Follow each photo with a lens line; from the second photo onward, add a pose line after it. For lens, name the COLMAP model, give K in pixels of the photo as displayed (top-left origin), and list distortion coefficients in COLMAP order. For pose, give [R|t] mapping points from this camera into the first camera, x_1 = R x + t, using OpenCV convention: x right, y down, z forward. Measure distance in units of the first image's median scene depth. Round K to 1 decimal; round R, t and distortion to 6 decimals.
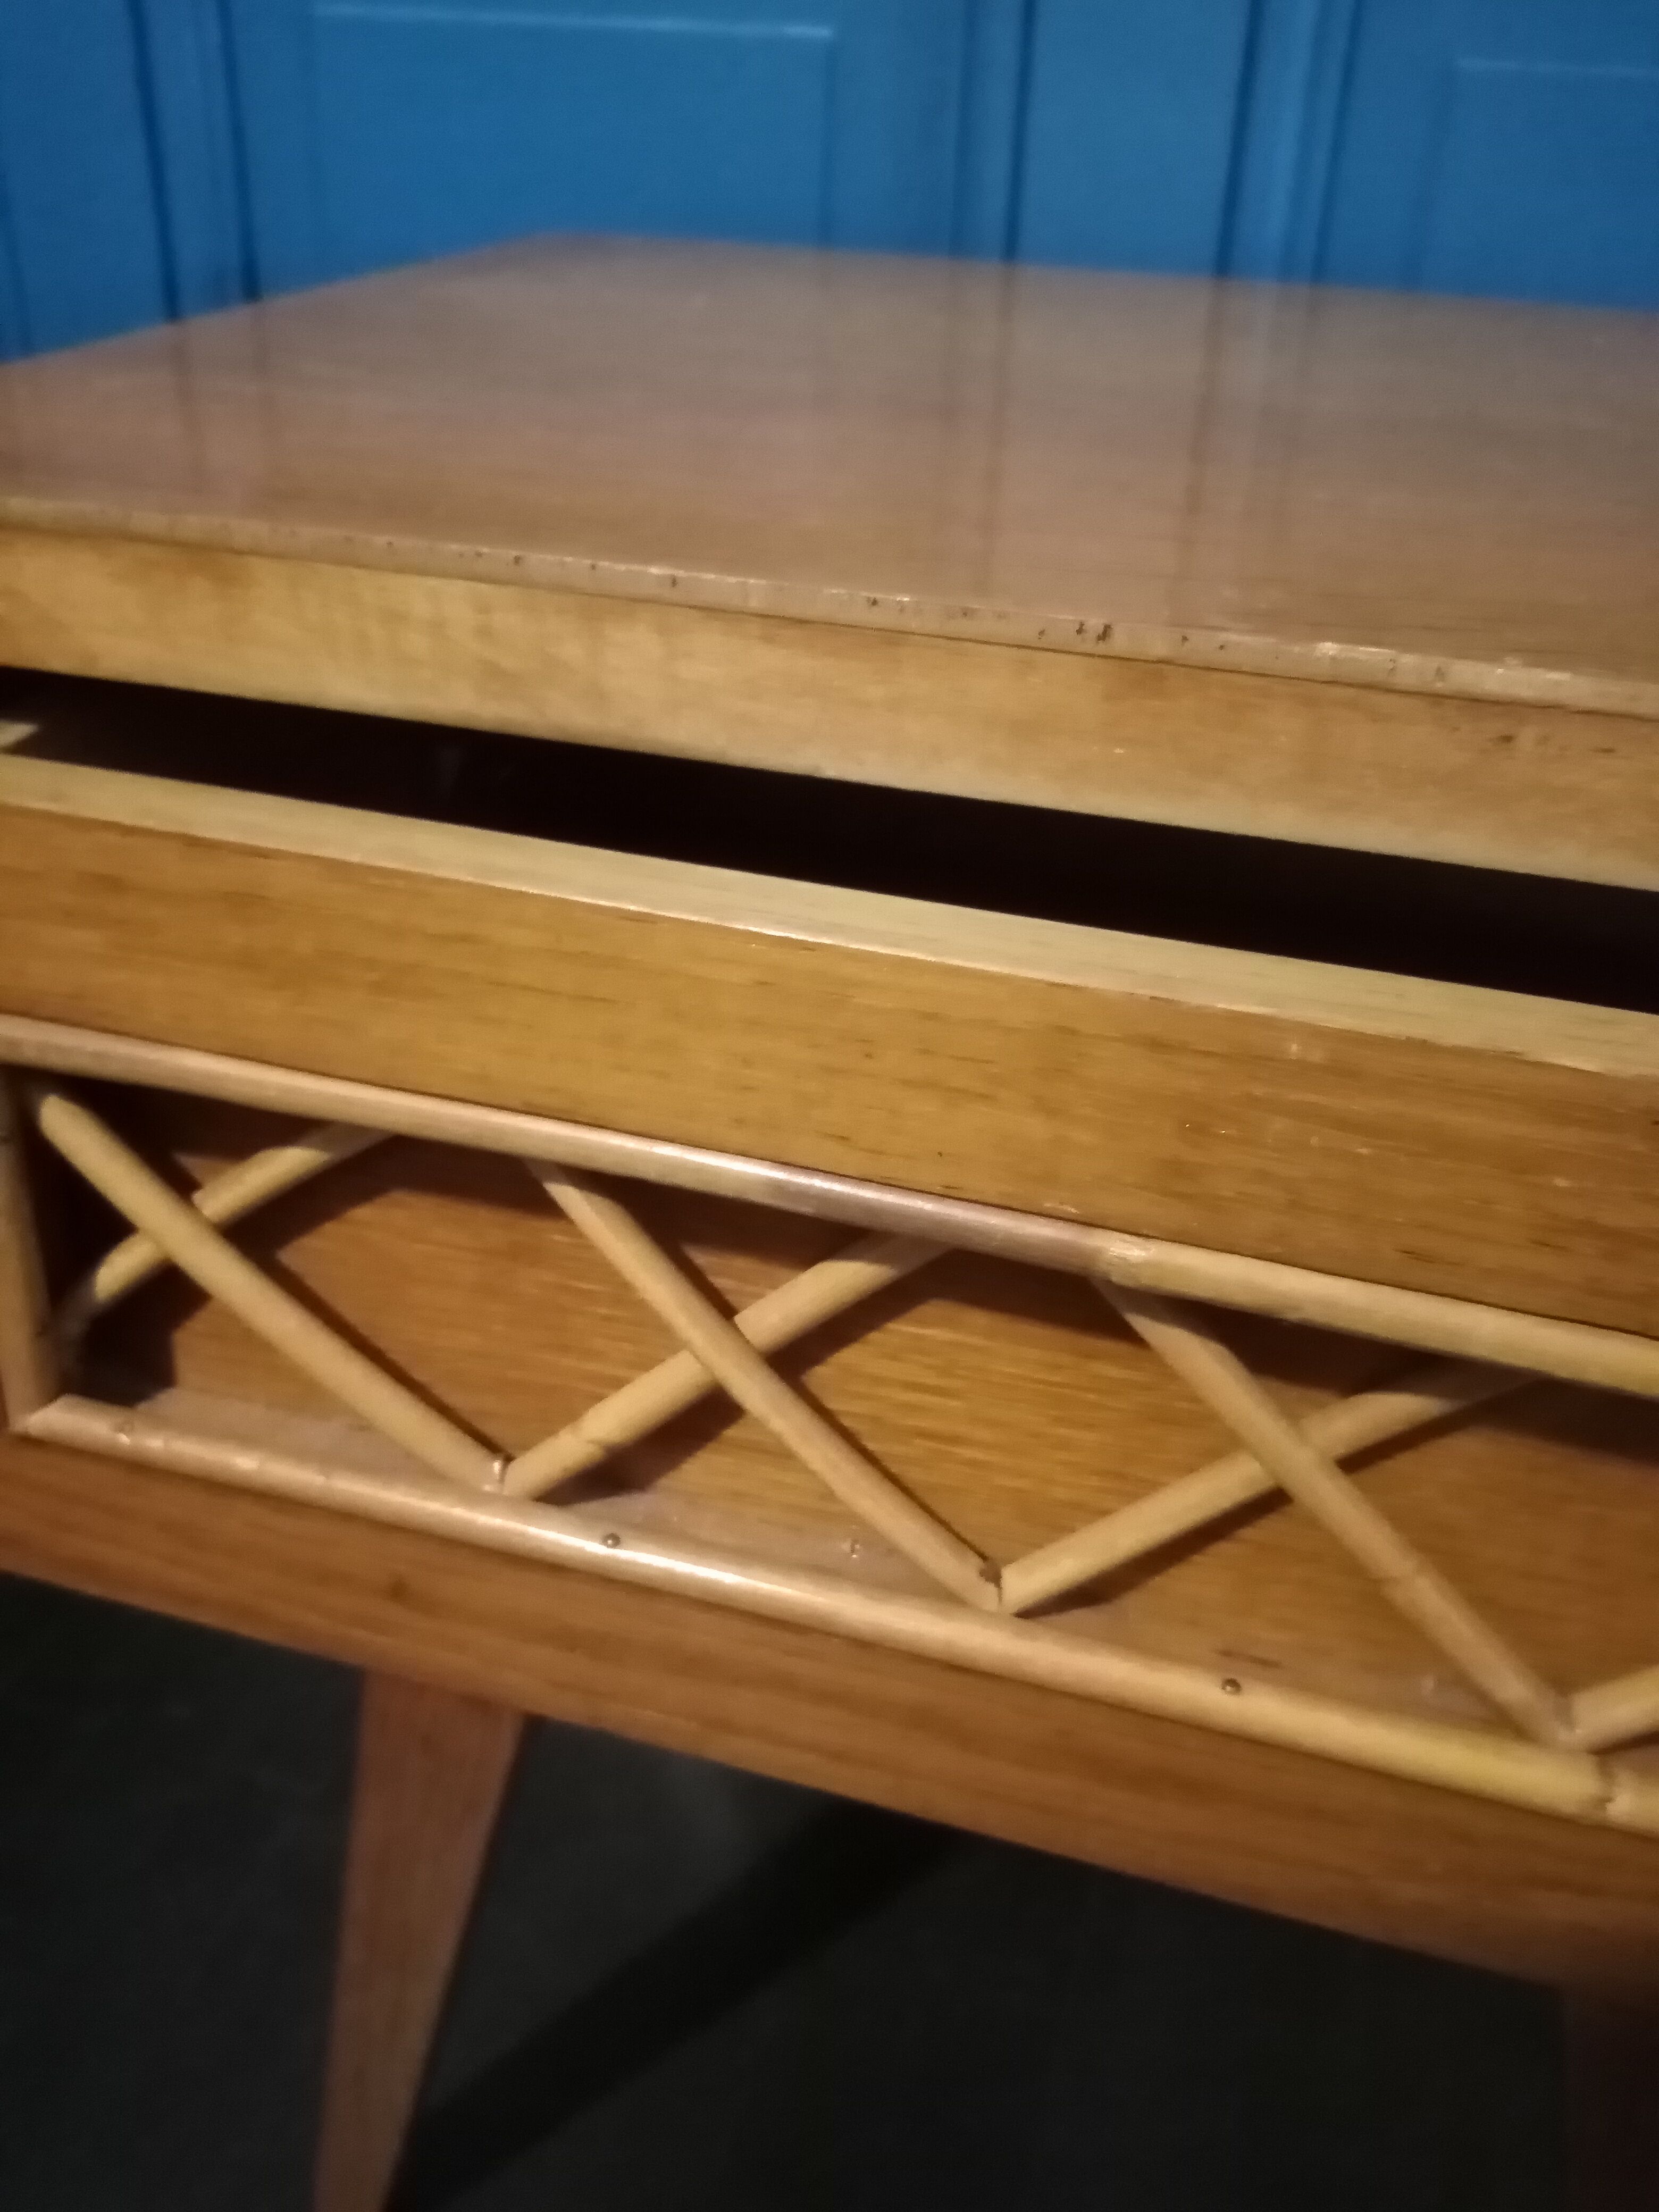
lens RADIAL K [[1709.6, 0, 829.5], [0, 1709.6, 1106.0], [0, 0, 1]] dist [0.001574, 0.001646]
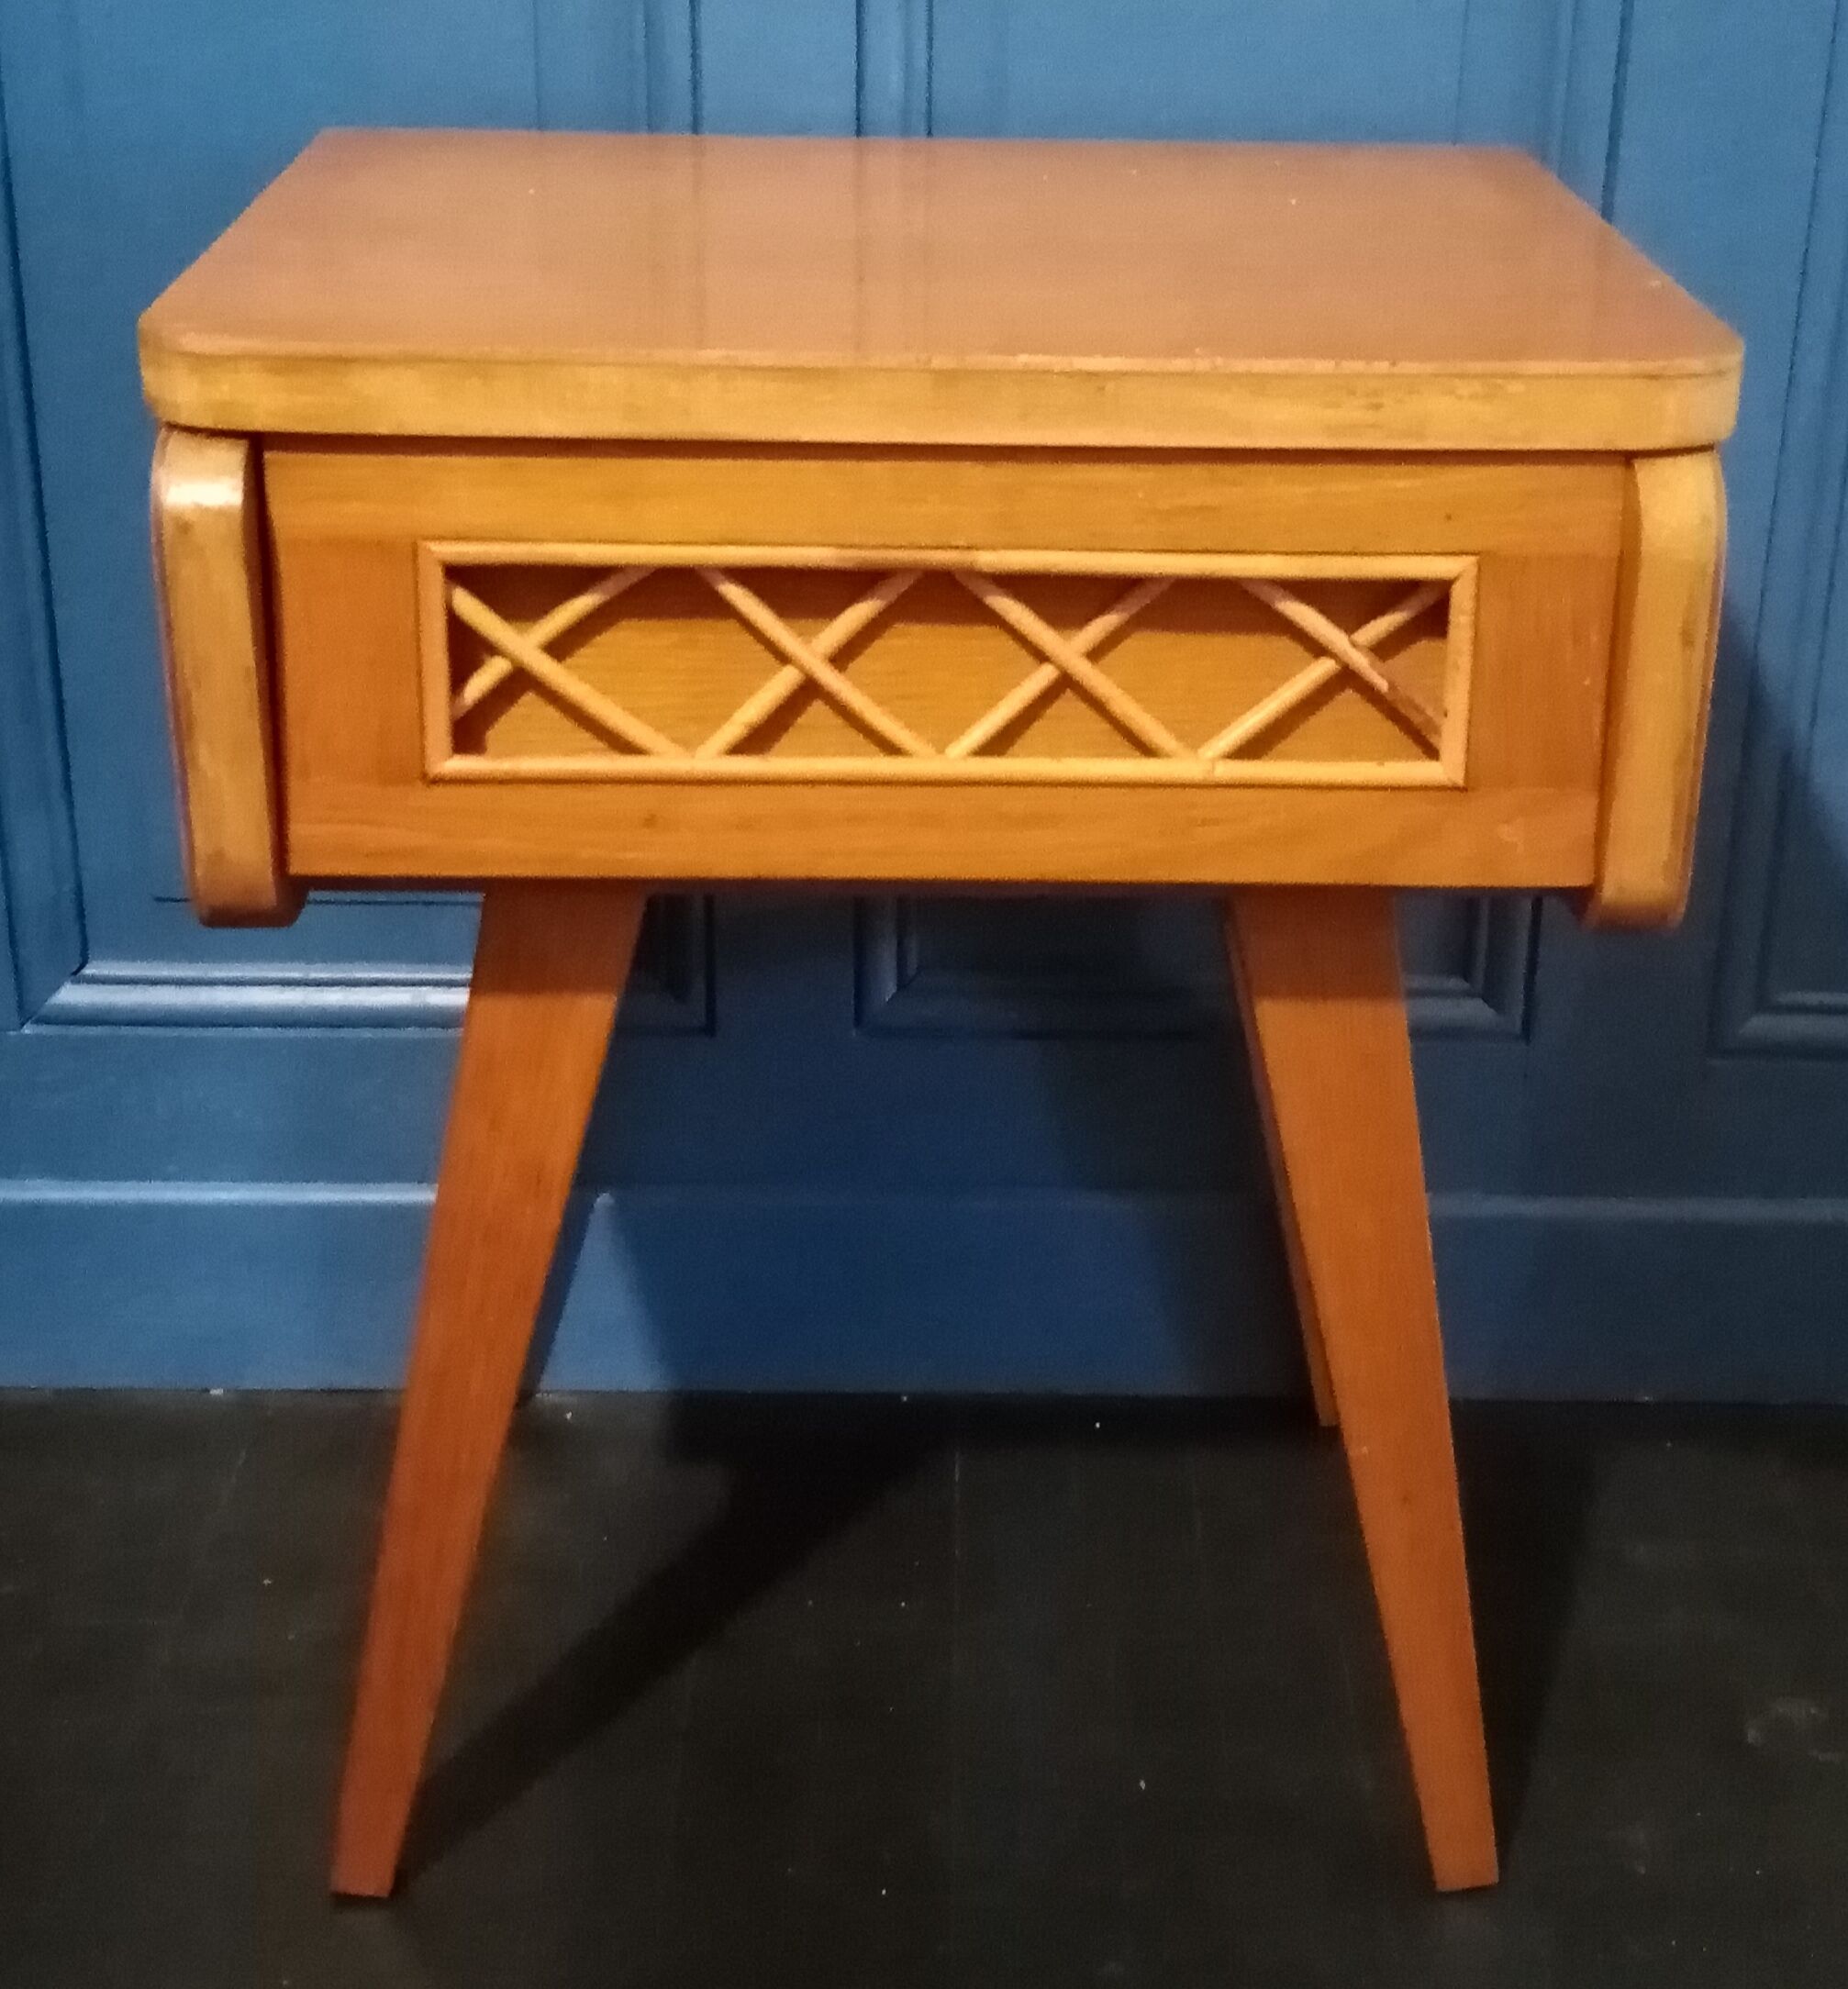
lens RADIAL K [[2770.7, 0, 924.0], [0, 2770.7, 994.5], [0, 0, 1]] dist [-0.032040, 0.020439]
pose [[0.955076, -0.140608, 0.260882, -0.849217], [0.165740, 0.983169, -0.076866, 0.767840], [-0.245683, 0.116651, 0.962306, -2.247681]]
